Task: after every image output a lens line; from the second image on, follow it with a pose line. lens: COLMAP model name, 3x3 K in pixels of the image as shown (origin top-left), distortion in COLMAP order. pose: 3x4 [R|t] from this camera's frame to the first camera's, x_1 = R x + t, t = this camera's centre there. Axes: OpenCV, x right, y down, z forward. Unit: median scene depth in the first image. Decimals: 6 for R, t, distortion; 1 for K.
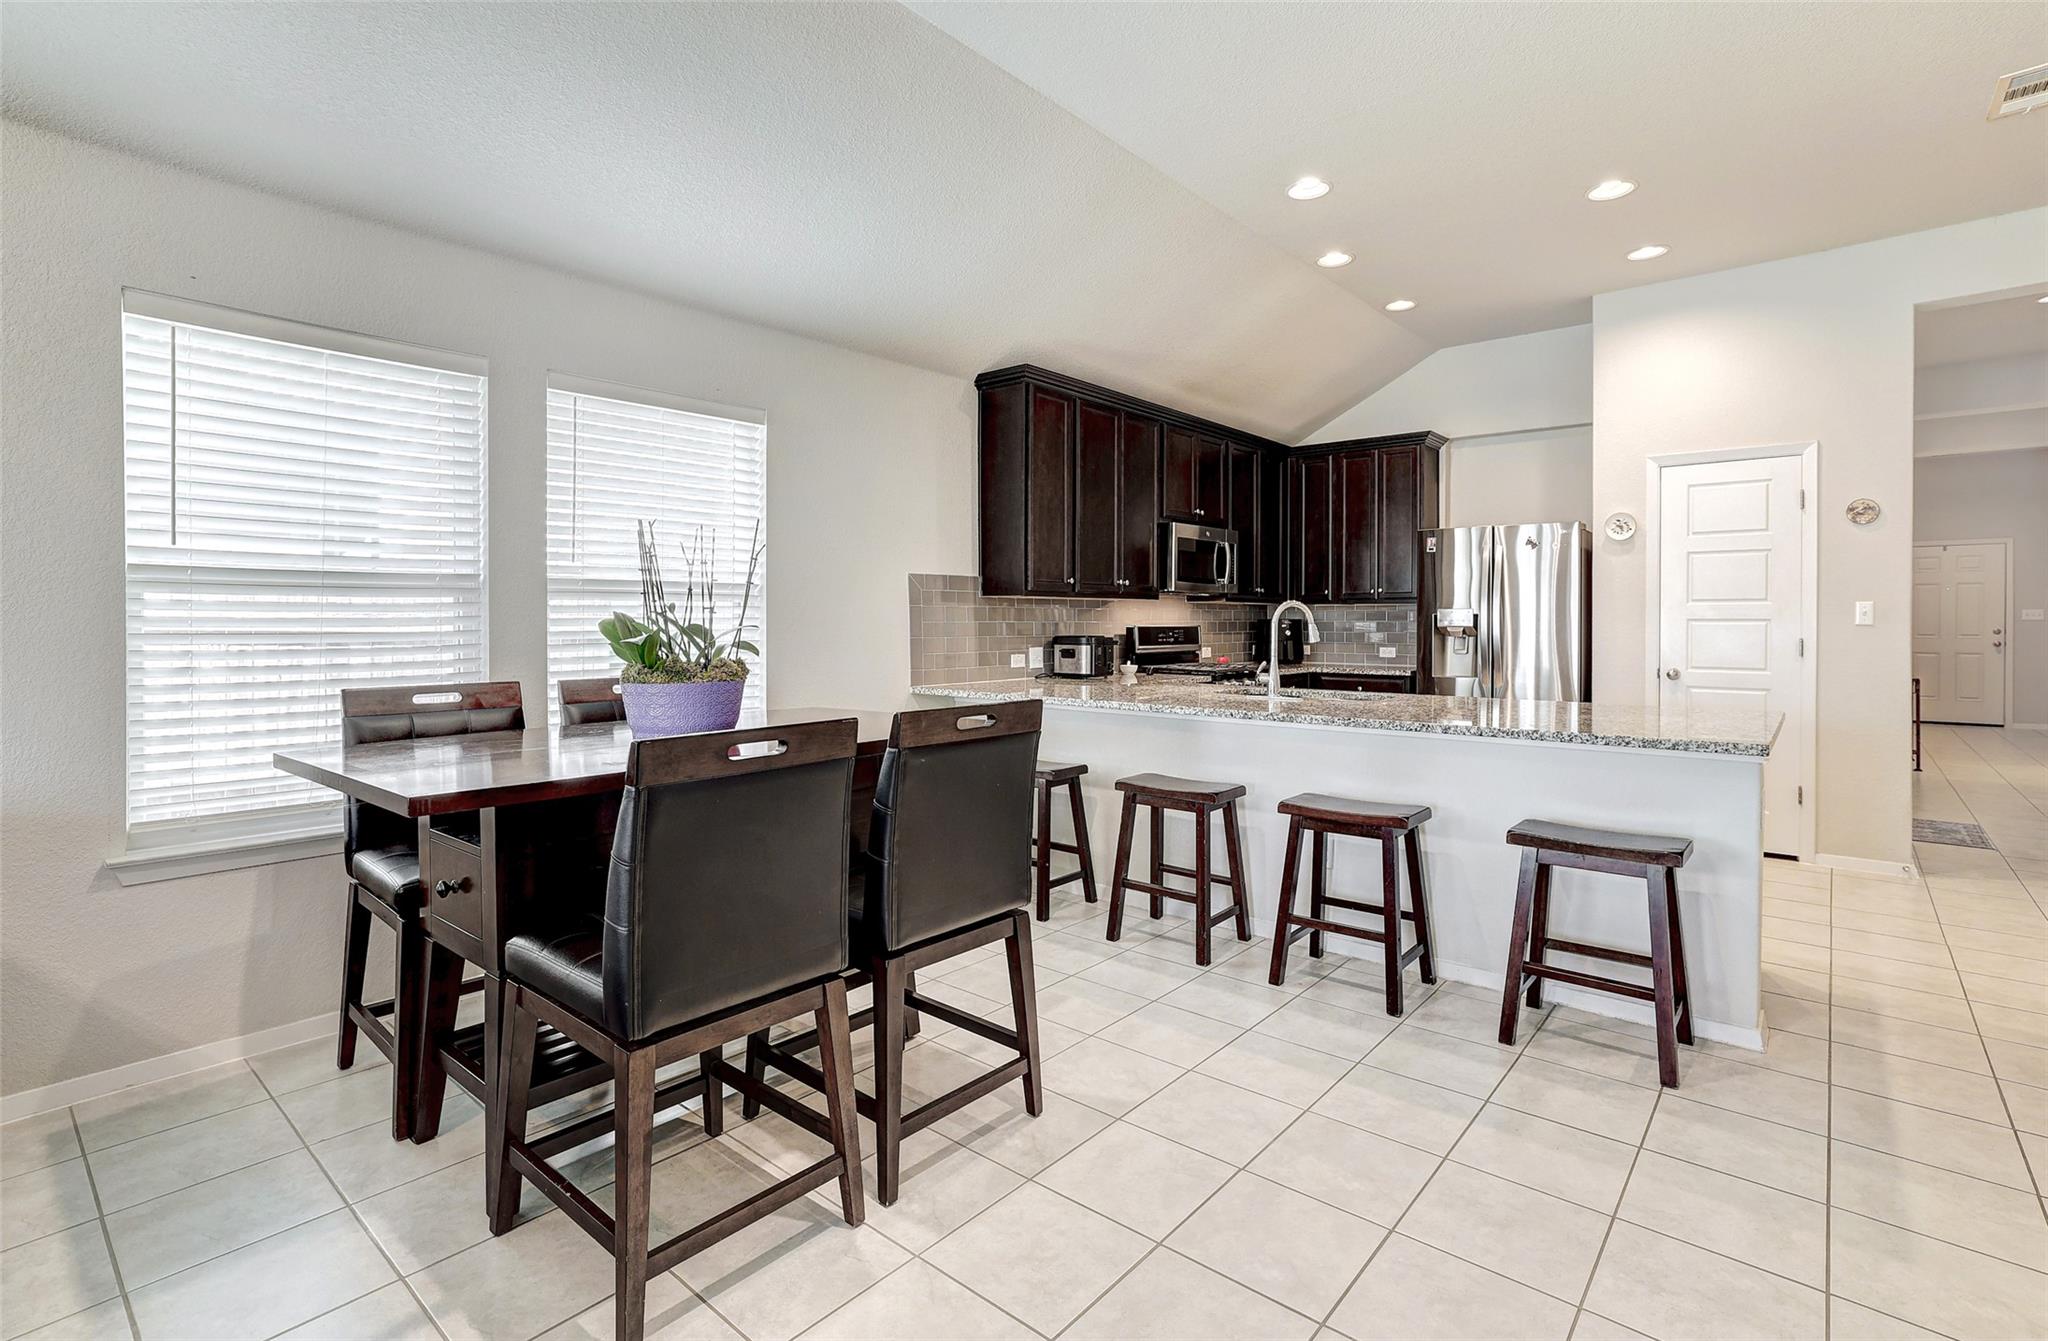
lens RADIAL K [[952.7, 0, 1043.1], [0, 952.7, 634.1], [0, 0, 1]] dist [-0.016978, 0.000280]
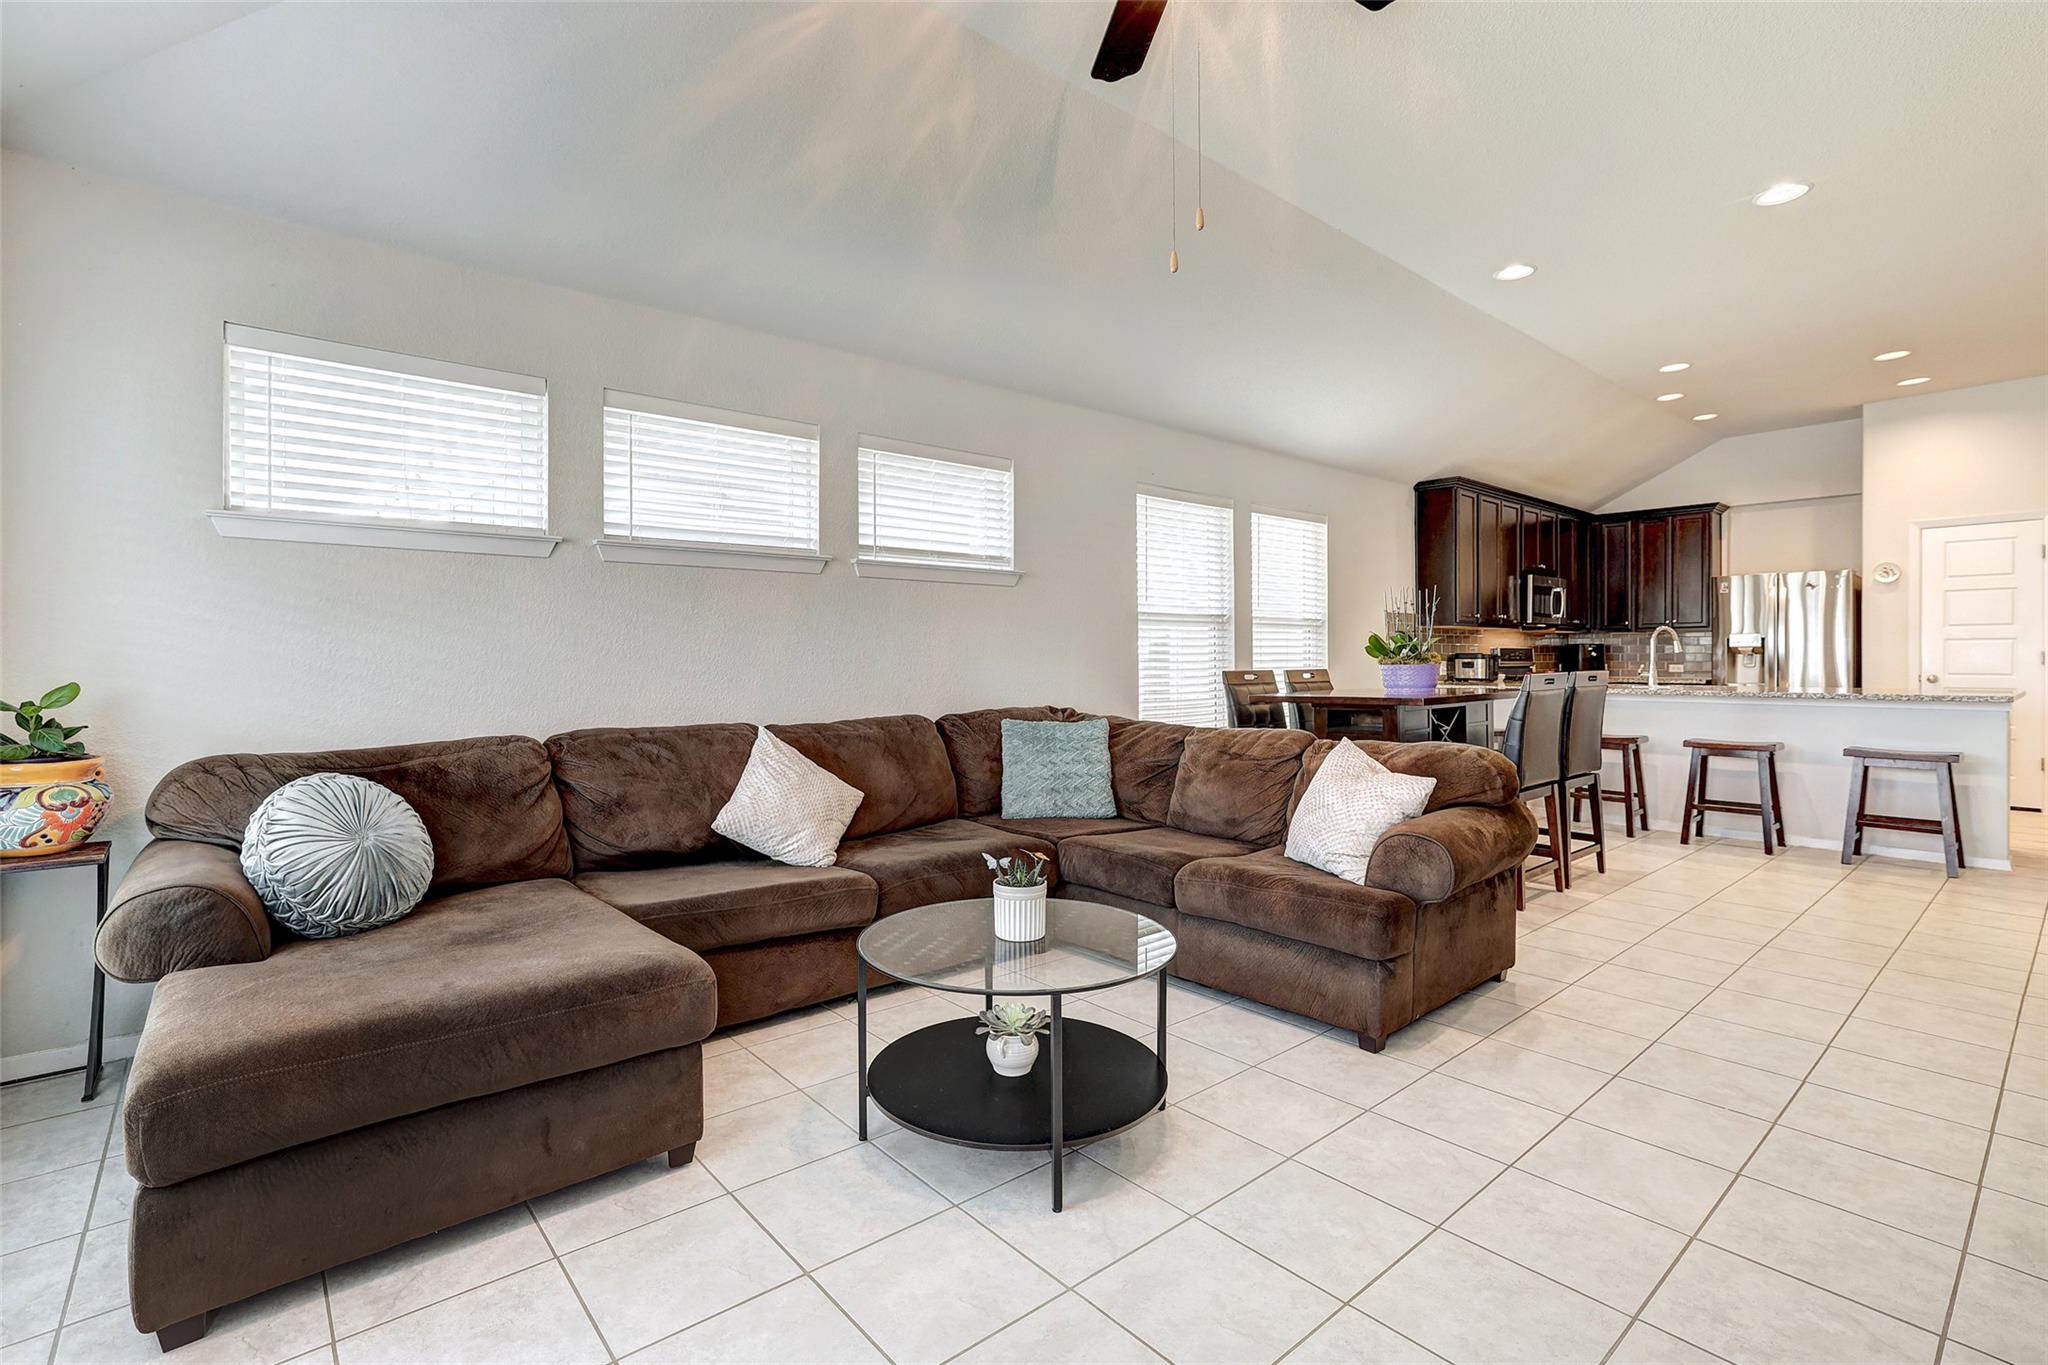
lens RADIAL K [[926.4, 0, 1052.1], [0, 926.4, 672.0], [0, 0, 1]] dist [-0.005627, 0.006398]
pose [[0.988719, -0.002608, -0.149761, -0.397835], [0.002401, 0.999996, -0.001558, 0.031444], [0.149764, 0.001181, 0.988721, -0.523699]]
